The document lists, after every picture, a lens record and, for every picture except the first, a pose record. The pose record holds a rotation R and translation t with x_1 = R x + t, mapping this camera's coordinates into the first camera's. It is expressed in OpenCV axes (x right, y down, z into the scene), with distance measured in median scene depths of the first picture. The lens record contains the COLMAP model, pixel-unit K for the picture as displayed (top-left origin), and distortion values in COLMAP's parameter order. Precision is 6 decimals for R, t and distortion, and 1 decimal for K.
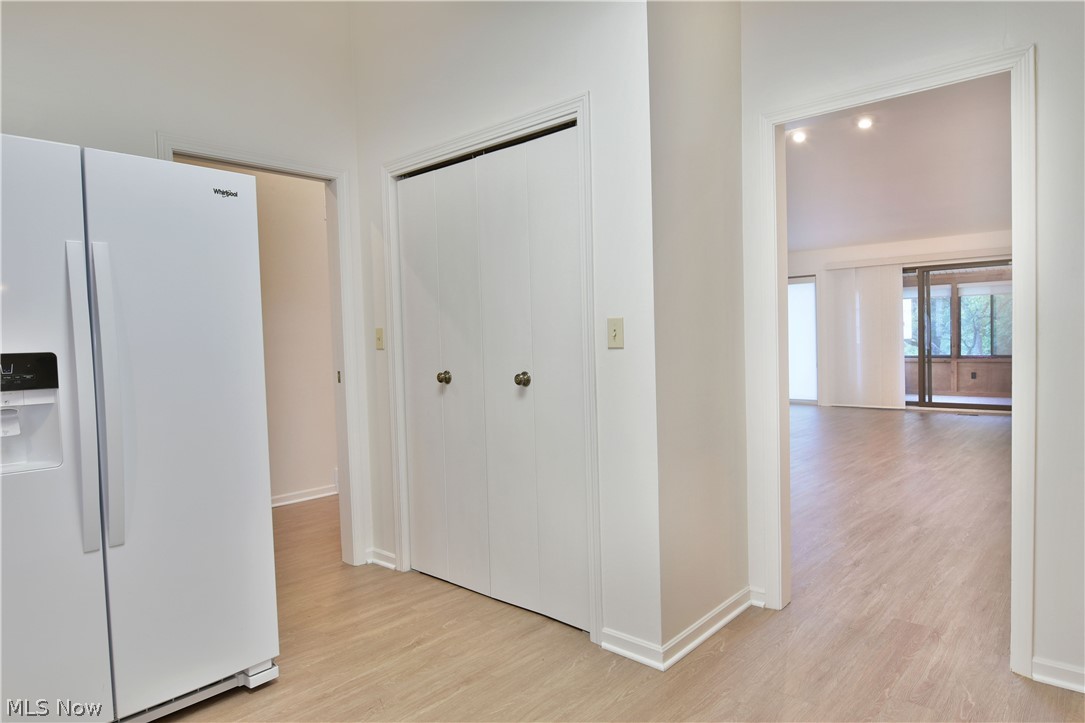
lens RADIAL K [[657.9, 0, 543.8], [0, 657.9, 366.2], [0, 0, 1]] dist [-0.013154, -0.005686]
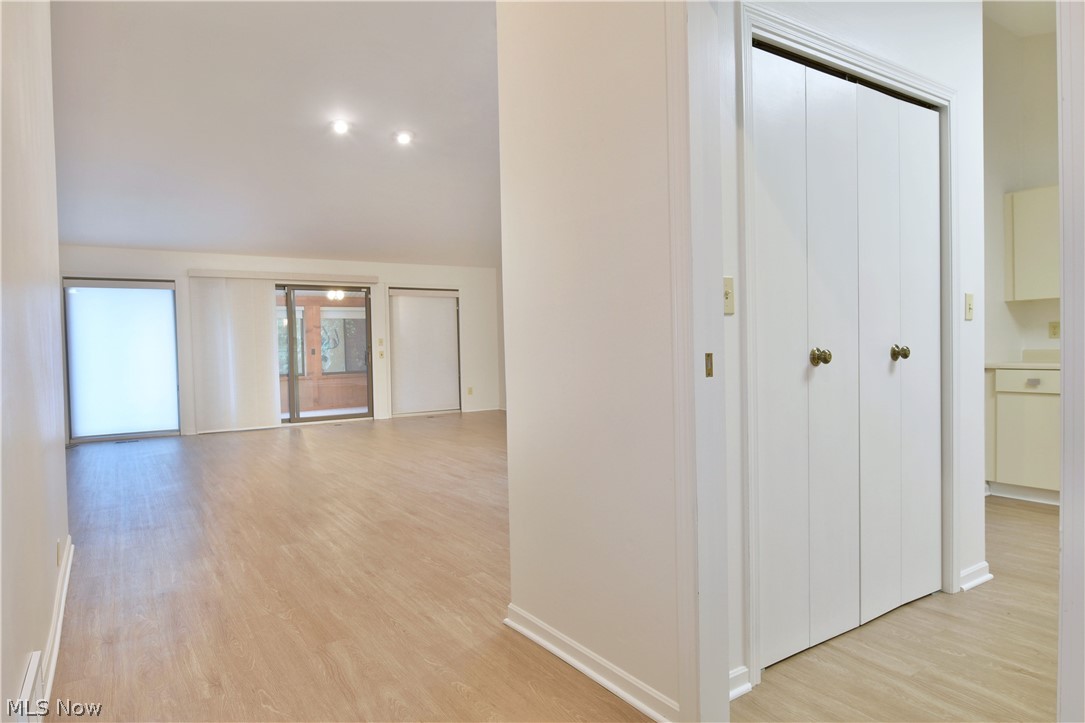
lens RADIAL K [[657.9, 0, 541.5], [0, 657.9, 363.4], [0, 0, 1]] dist [-0.013154, -0.005686]
pose [[0.251719, -0.001856, 0.967799, -0.309739], [0.057439, 0.998264, -0.013025, 0.005420], [-0.966094, 0.058868, 0.251389, 0.373873]]
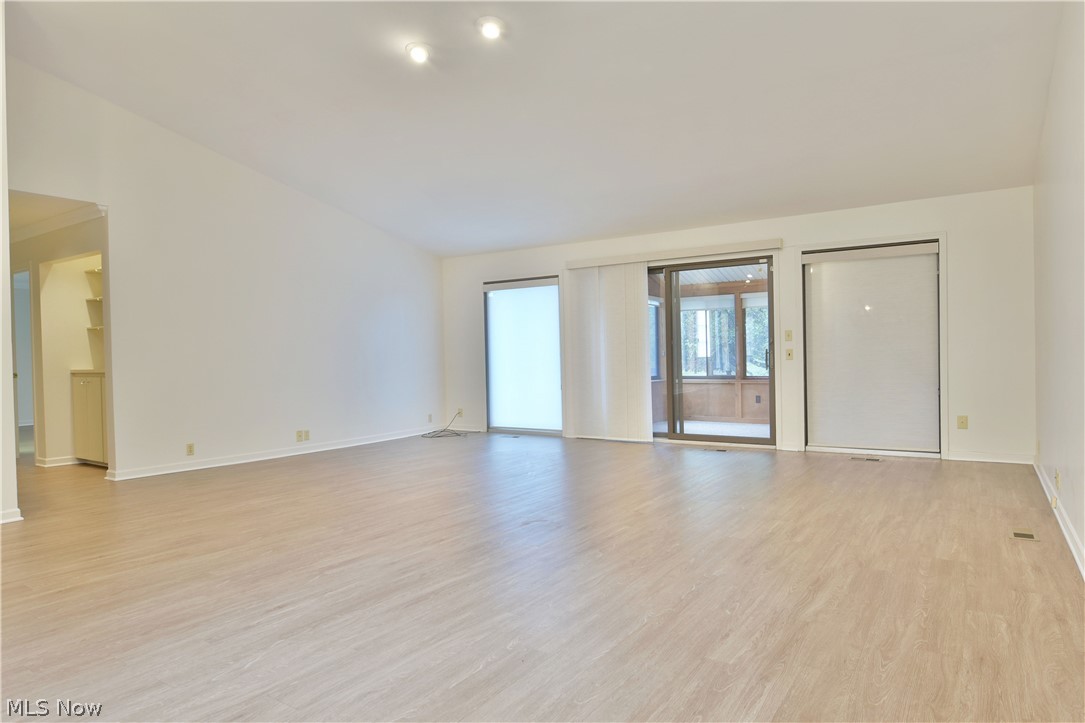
lens RADIAL K [[657.9, 0, 545.7], [0, 657.9, 364.4], [0, 0, 1]] dist [-0.013154, -0.005686]
pose [[0.988108, 0.007093, 0.153600, 0.302623], [-0.001846, 0.999411, -0.034275, -0.001945], [-0.153753, 0.033584, 0.987538, 0.224889]]
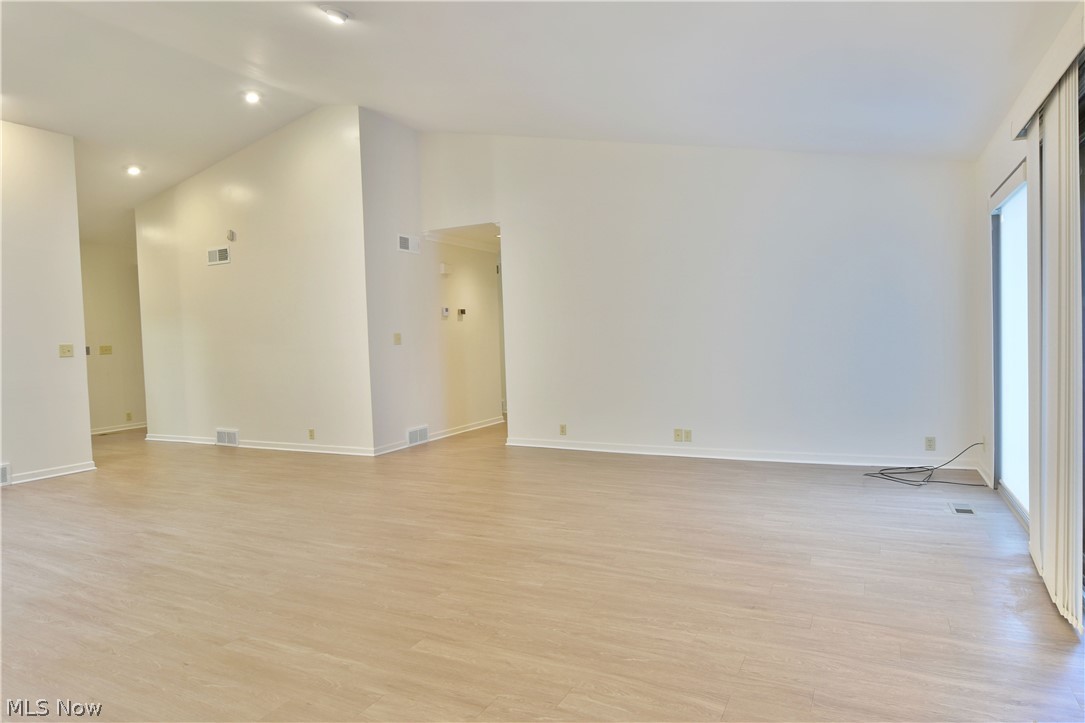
lens RADIAL K [[657.9, 0, 544.0], [0, 657.9, 366.5], [0, 0, 1]] dist [-0.013154, -0.005686]
pose [[0.265175, 0.063920, -0.962079, 0.748273], [-0.017433, 0.997955, 0.061498, -0.052925], [0.964043, 0.000464, 0.265747, 0.740967]]
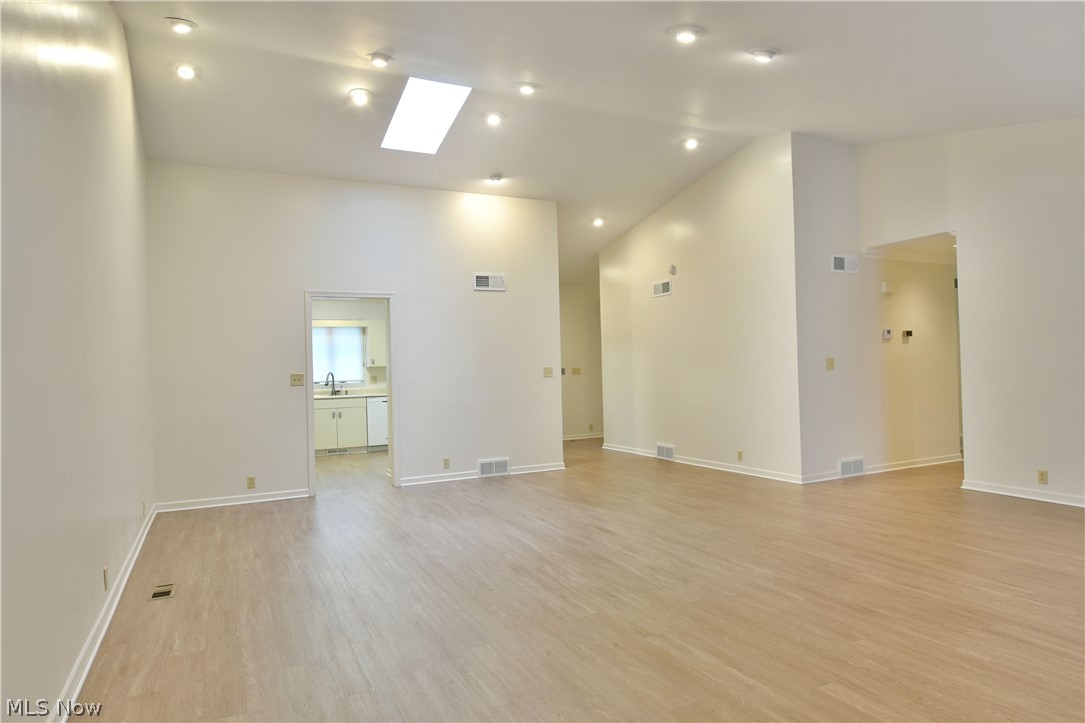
lens RADIAL K [[657.9, 0, 543.4], [0, 657.9, 362.7], [0, 0, 1]] dist [-0.013154, -0.005686]
pose [[-0.367958, 0.026563, -0.929463, 0.761817], [-0.004267, 0.999533, 0.030255, -0.056983], [0.929832, 0.015098, -0.367673, 0.751799]]
